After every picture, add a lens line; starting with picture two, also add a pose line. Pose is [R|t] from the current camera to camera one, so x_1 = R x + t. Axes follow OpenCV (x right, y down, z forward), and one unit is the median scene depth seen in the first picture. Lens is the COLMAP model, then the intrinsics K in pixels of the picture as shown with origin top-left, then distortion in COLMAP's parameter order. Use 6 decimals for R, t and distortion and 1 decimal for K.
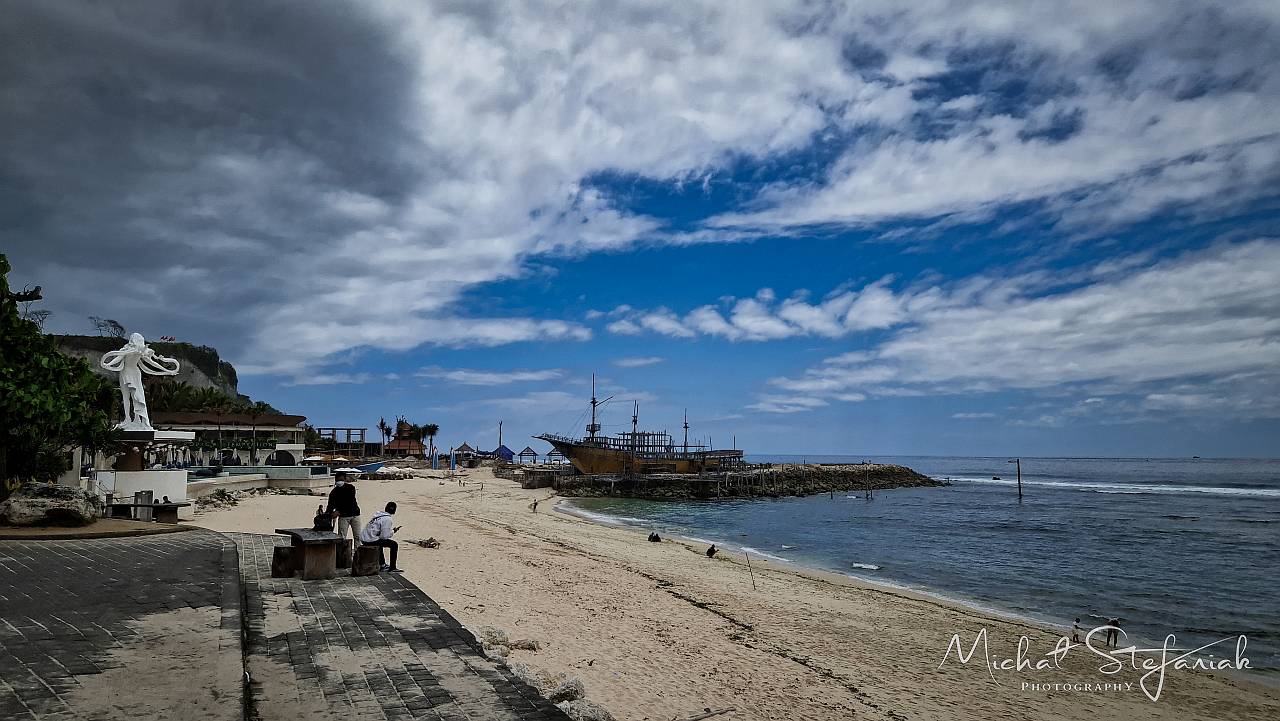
lens RADIAL K [[868.6, 0, 640.1], [0, 868.6, 362.1], [0, 0, 1]] dist [-0.001067, -0.000008]
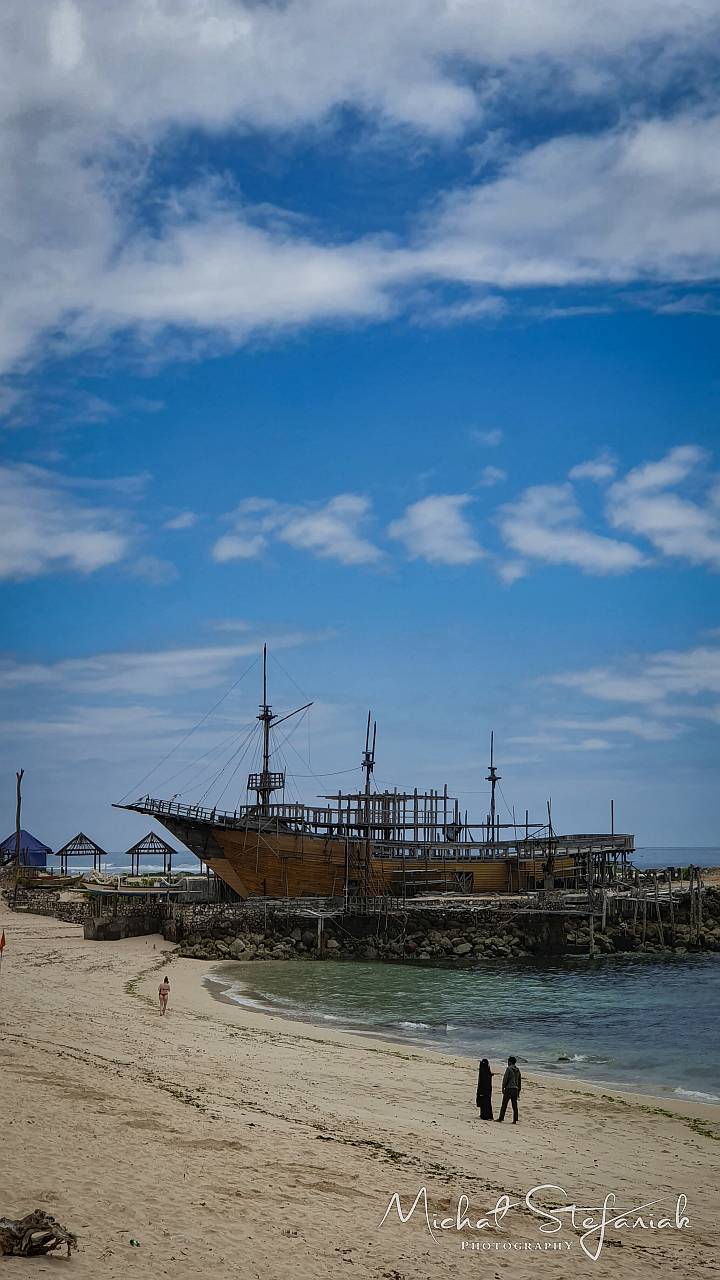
lens RADIAL K [[1954.2, 0, 359.9], [0, 1954.2, 639.0], [0, 0, 1]] dist [0.107102, 0.000000]
pose [[0.998238, -0.005079, 0.059122, -0.062462], [0.005139, 0.999986, -0.000864, 0.011806], [-0.059117, 0.001166, 0.998250, 0.109945]]
